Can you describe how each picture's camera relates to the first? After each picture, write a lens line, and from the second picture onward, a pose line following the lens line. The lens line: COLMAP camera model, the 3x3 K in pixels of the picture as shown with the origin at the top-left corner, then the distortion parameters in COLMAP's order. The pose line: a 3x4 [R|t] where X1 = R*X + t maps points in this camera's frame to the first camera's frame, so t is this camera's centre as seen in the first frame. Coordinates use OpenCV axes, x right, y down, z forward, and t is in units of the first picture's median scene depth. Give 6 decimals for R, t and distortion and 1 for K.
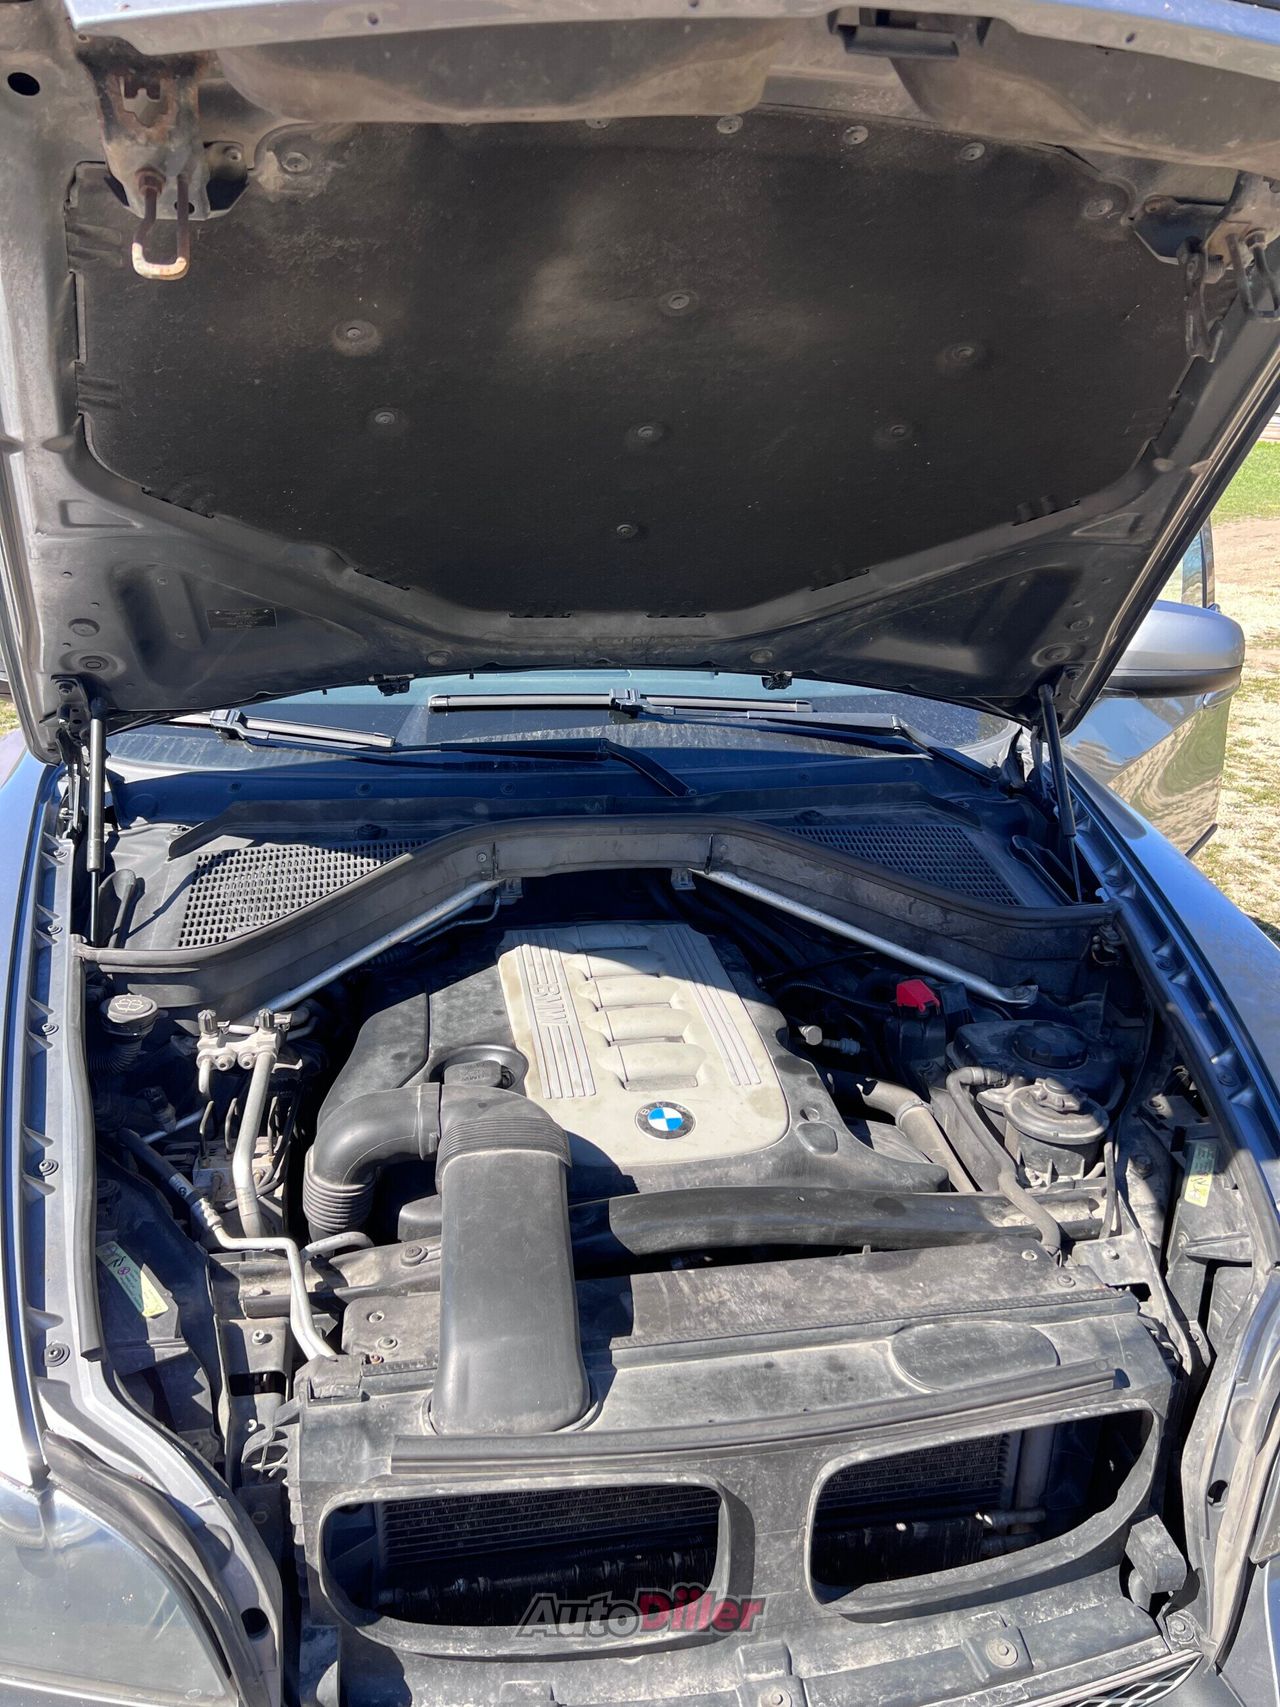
lens RADIAL K [[1289.9, 0, 640.0], [0, 1289.9, 853.5], [0, 0, 1]] dist [0.058797, -0.096276]
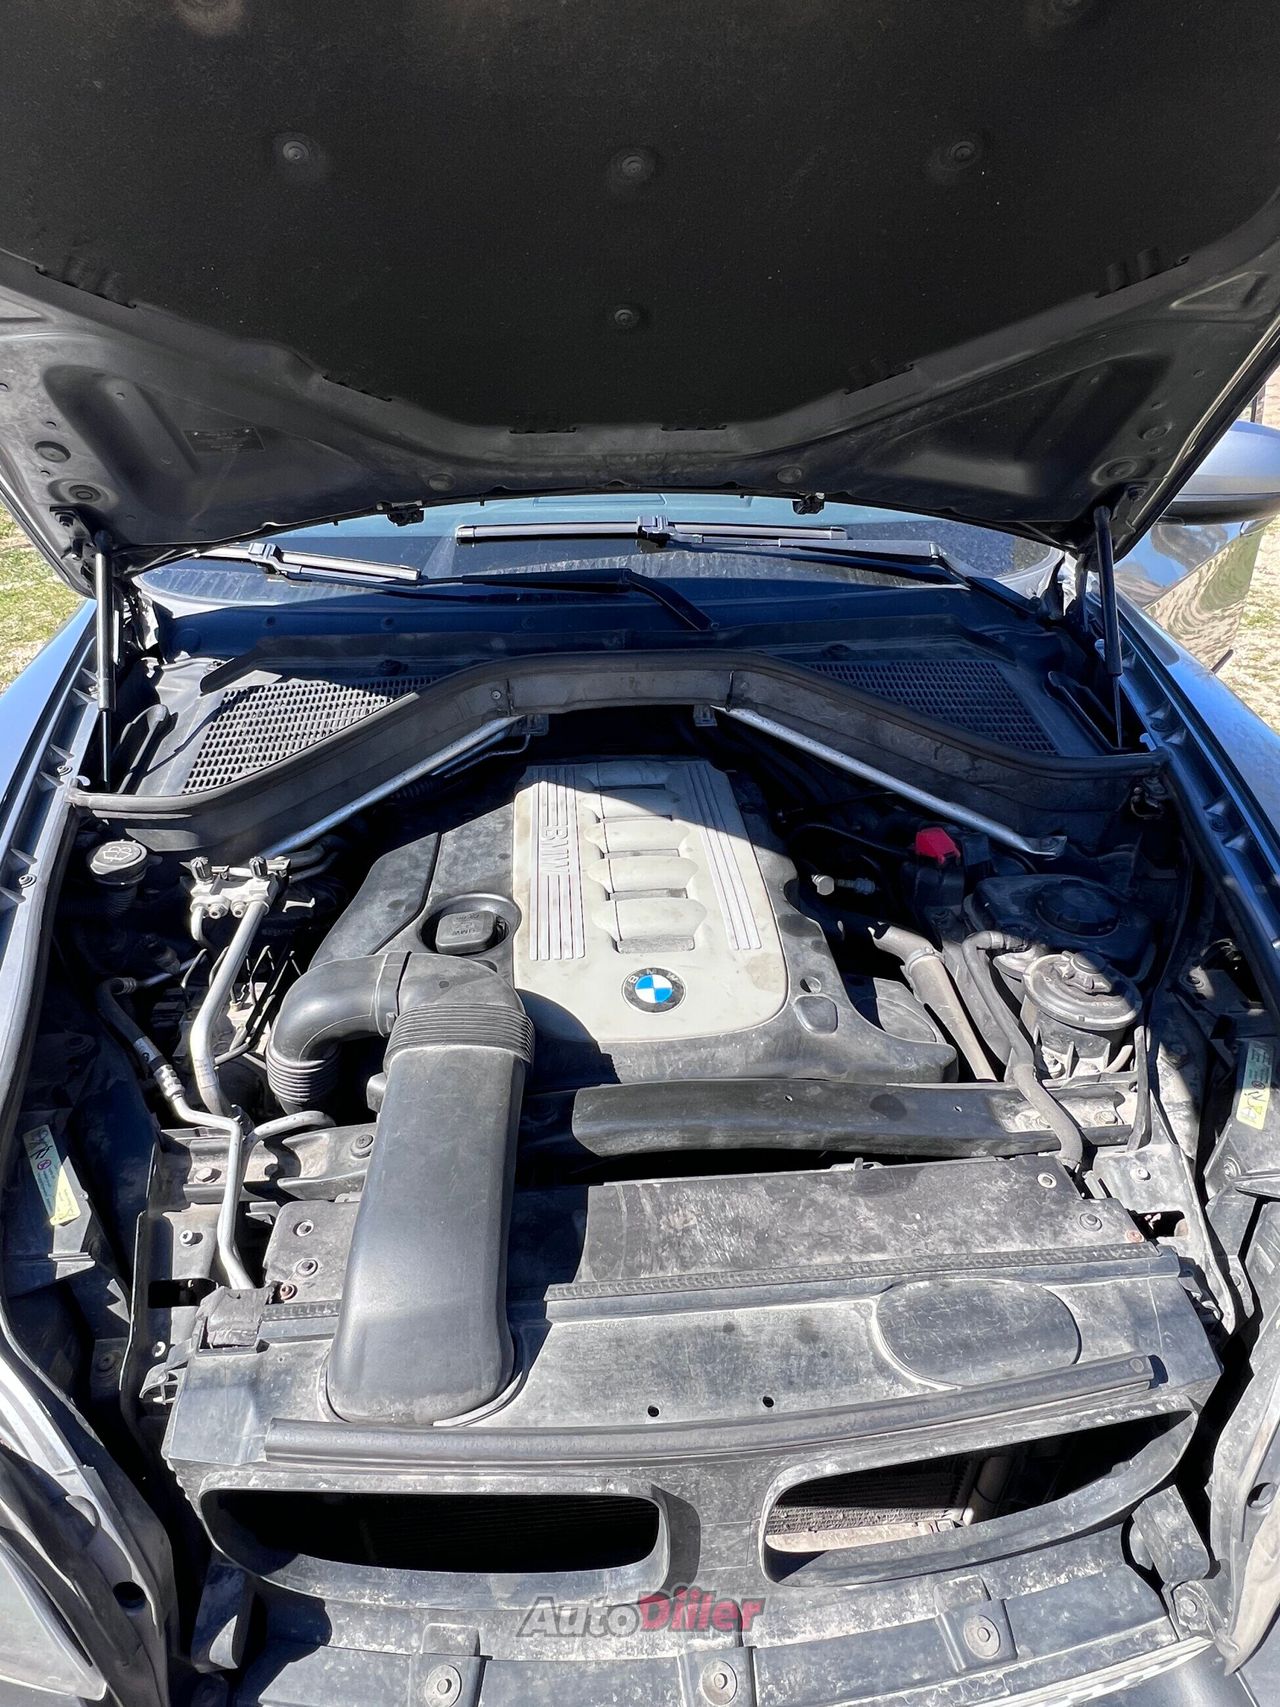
lens RADIAL K [[935.8, 0, 626.2], [0, 935.8, 854.3], [0, 0, 1]] dist [-0.004495, -0.000778]
pose [[0.994108, 0.025090, -0.105451, 0.071481], [-0.003028, 0.978891, 0.204359, -0.030984], [0.108353, -0.202836, 0.973199, 0.365439]]
